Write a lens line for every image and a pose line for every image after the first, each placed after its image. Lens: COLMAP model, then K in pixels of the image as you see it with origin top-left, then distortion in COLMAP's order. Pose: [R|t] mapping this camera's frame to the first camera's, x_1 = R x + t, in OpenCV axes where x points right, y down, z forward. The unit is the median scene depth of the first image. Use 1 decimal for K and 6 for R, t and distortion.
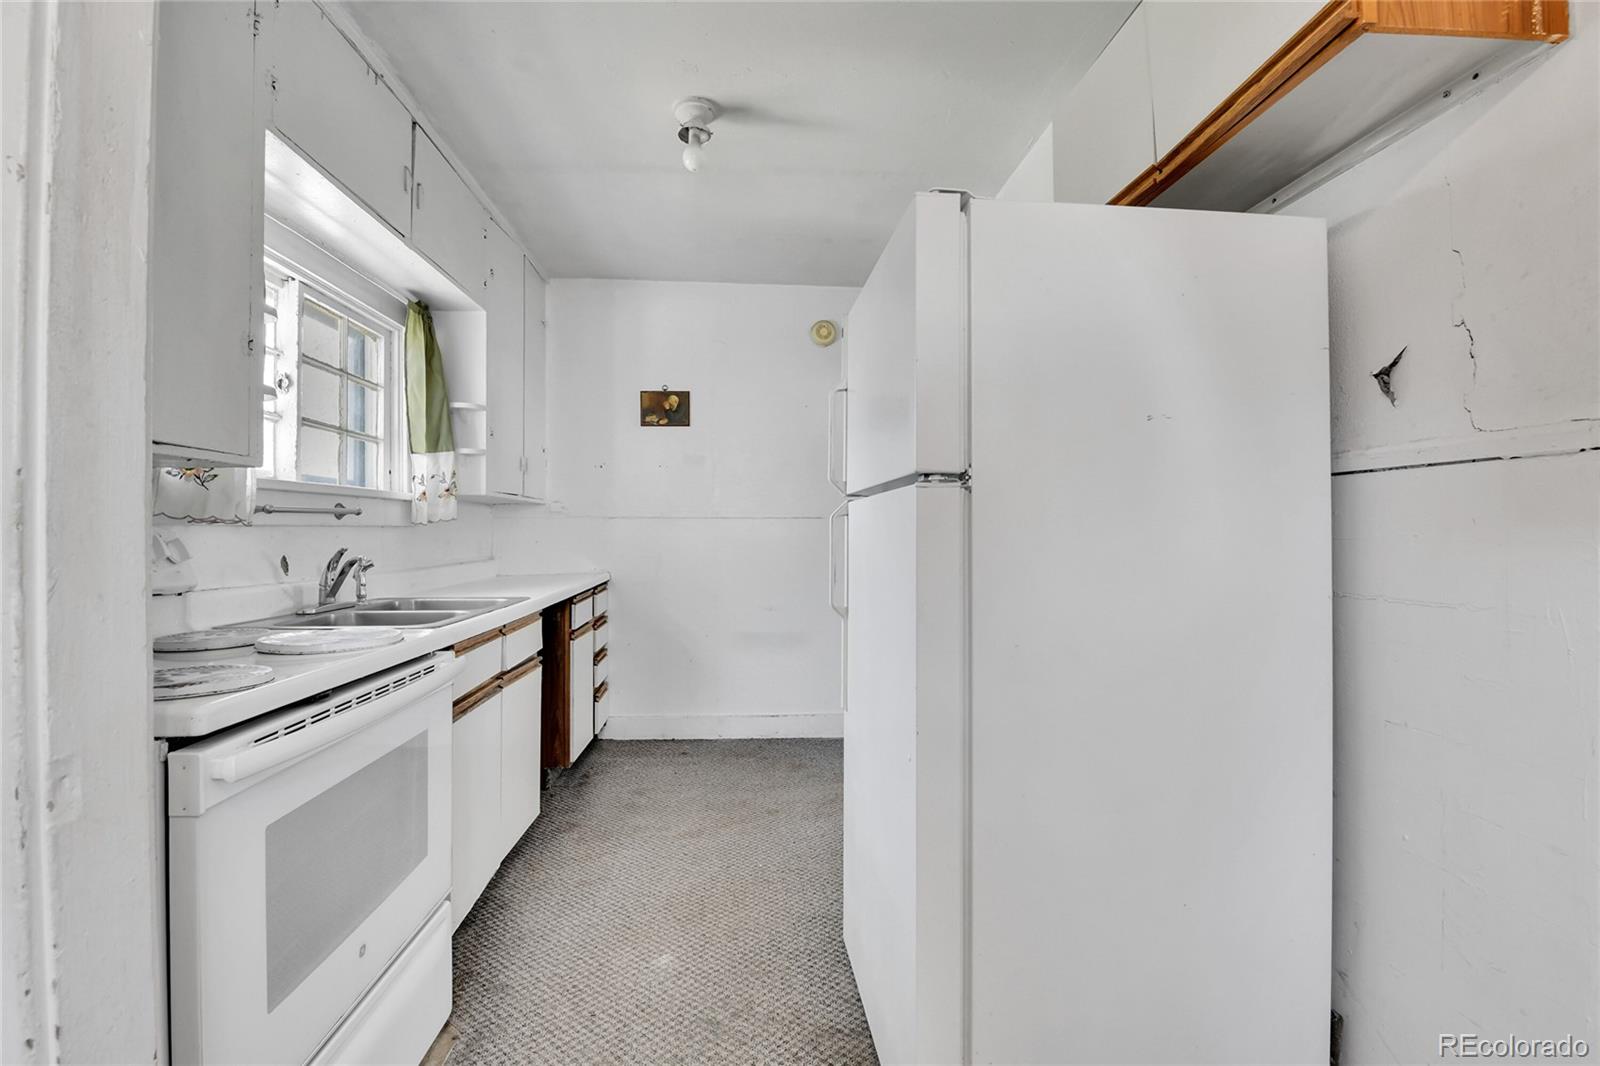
lens RADIAL K [[705.5, 0, 798.1], [0, 705.5, 519.4], [0, 0, 1]] dist [-0.000911, -0.011000]
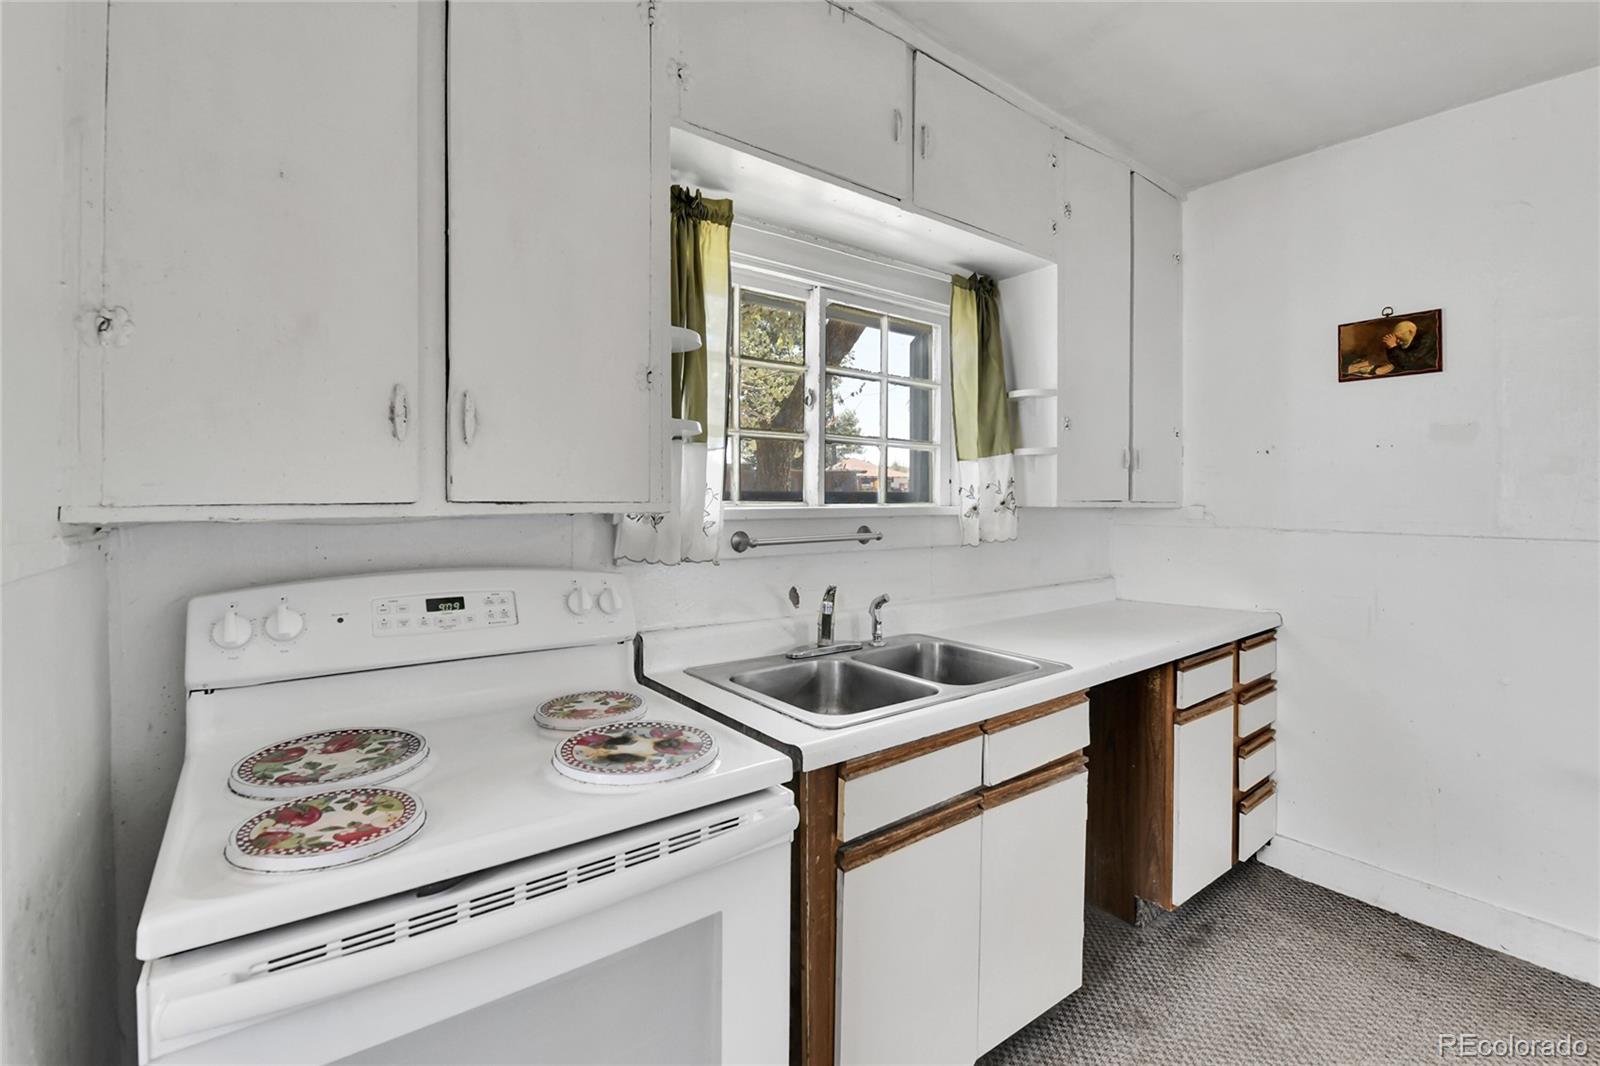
lens RADIAL K [[709.1, 0, 795.1], [0, 709.1, 501.5], [0, 0, 1]] dist [0.000385, -0.010279]
pose [[0.548657, 0.008460, -0.836005, 0.042838], [0.008028, 0.999849, 0.015387, -0.057185], [0.836009, -0.015153, 0.548506, 0.362964]]
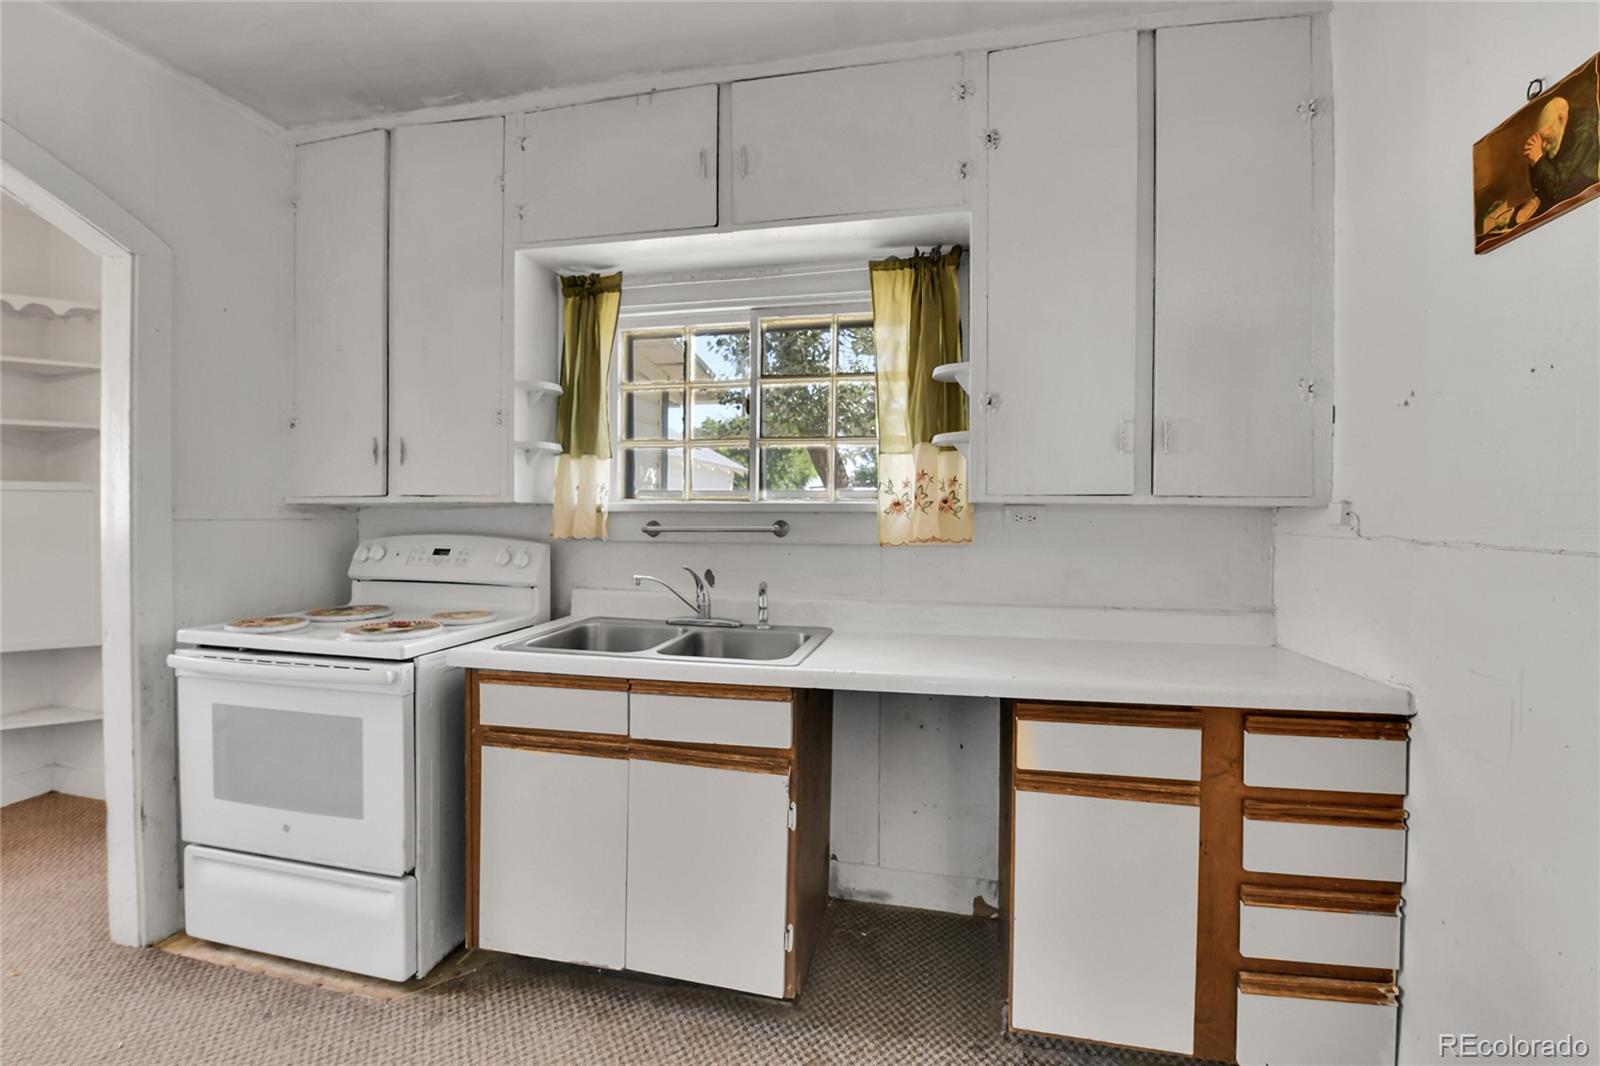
lens RADIAL K [[685.7, 0, 799.9], [0, 685.7, 524.3], [0, 0, 1]] dist [-0.002749, -0.013201]
pose [[-0.281361, 0.016286, -0.959464, 0.203434], [0.008873, 0.999857, 0.014369, -0.026168], [0.959561, -0.004471, -0.281466, 1.077154]]
